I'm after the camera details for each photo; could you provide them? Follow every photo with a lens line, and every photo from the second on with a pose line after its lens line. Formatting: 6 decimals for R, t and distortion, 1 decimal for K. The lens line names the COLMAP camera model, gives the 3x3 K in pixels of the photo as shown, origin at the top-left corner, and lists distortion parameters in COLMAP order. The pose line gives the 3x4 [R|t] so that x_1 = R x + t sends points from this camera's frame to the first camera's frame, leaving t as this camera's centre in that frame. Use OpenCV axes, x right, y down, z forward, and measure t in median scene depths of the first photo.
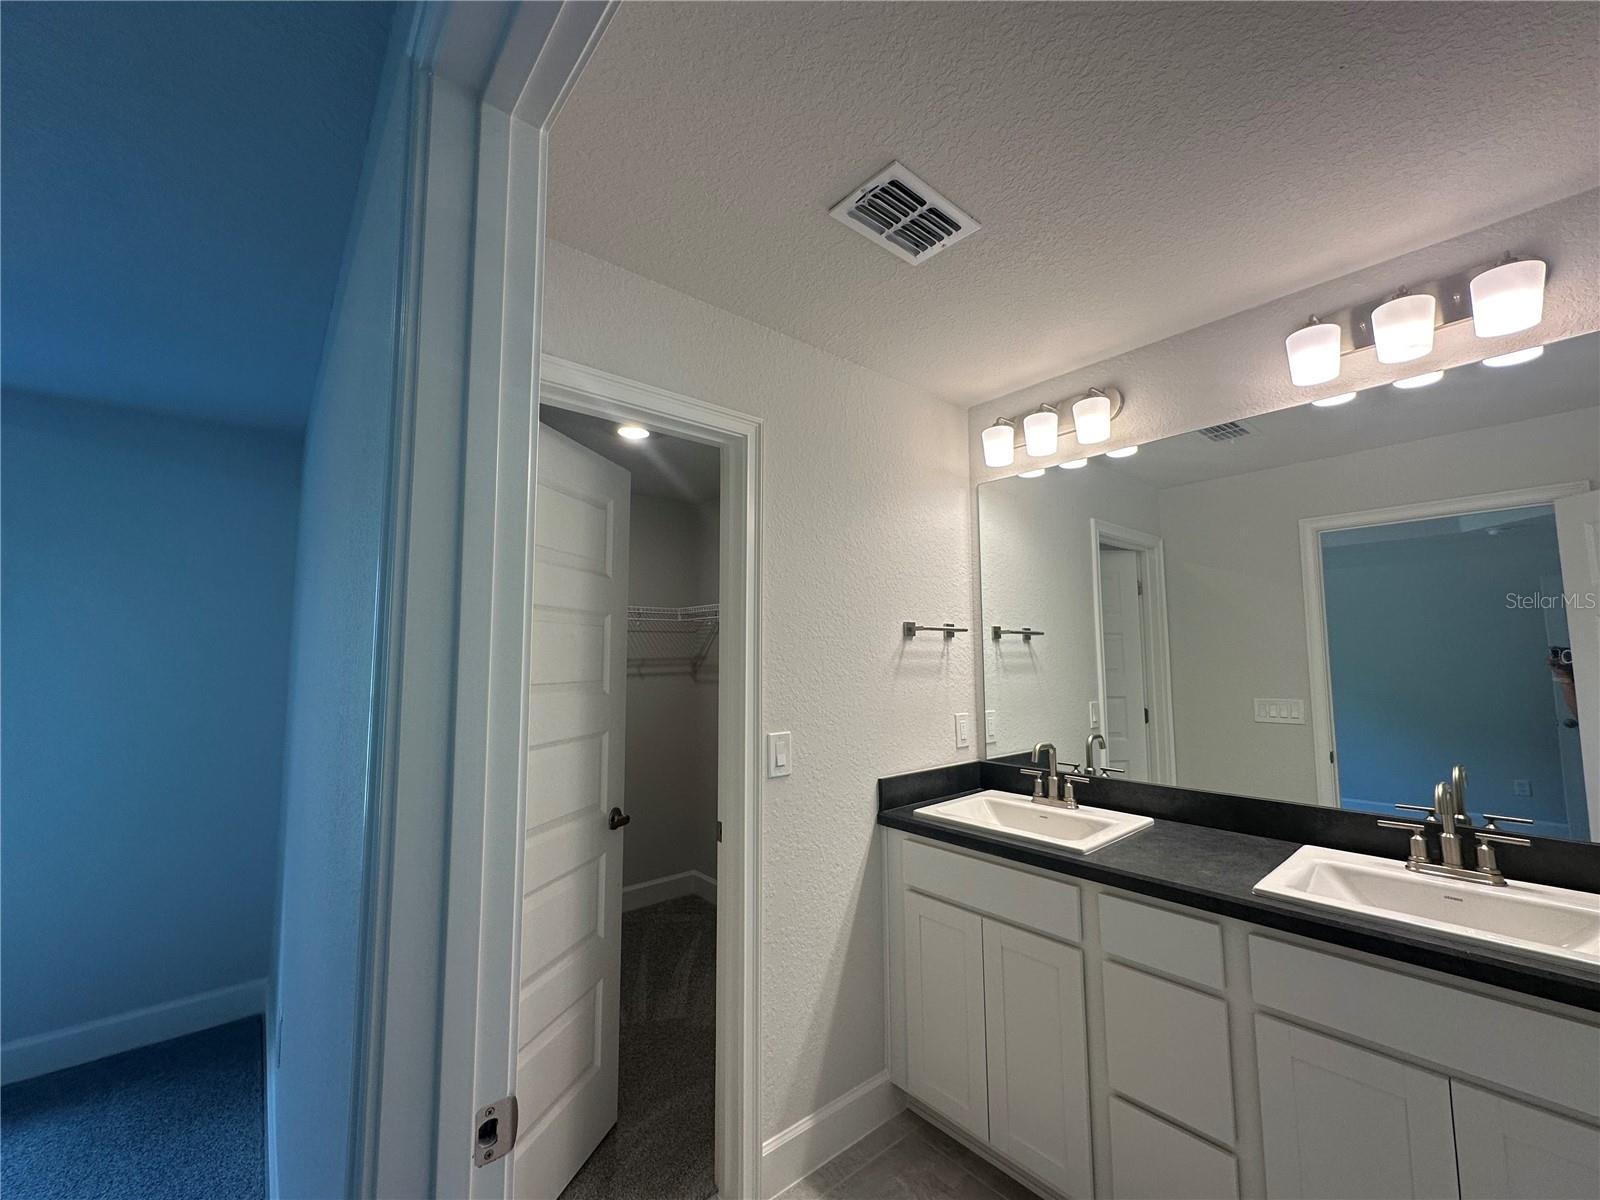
lens RADIAL K [[642.1, 0, 801.9], [0, 642.1, 599.5], [0, 0, 1]] dist [0.002506, 0.000065]
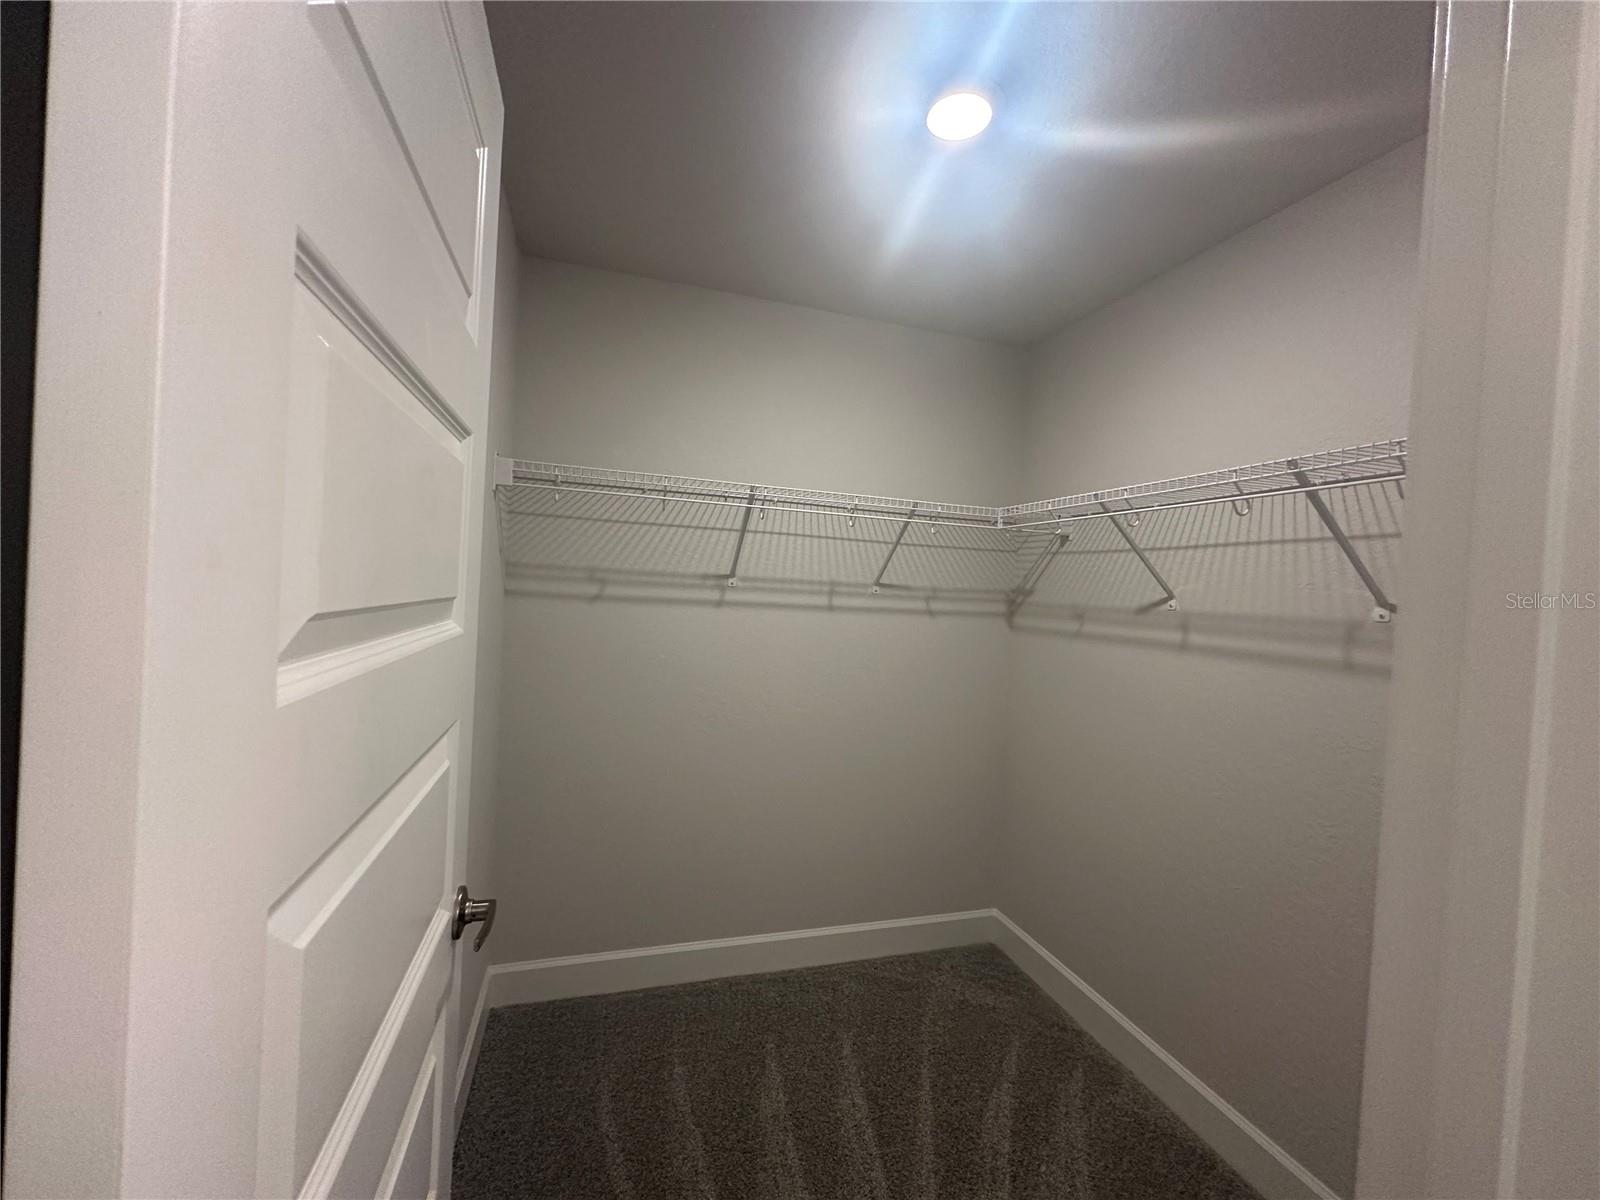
lens RADIAL K [[642.1, 0, 800.2], [0, 642.1, 595.5], [0, 0, 1]] dist [0.002506, 0.000065]
pose [[0.917850, 0.061453, -0.392141, -0.114973], [-0.022455, 0.994399, 0.103275, 0.034803], [0.396292, -0.085986, 0.914089, 0.344279]]
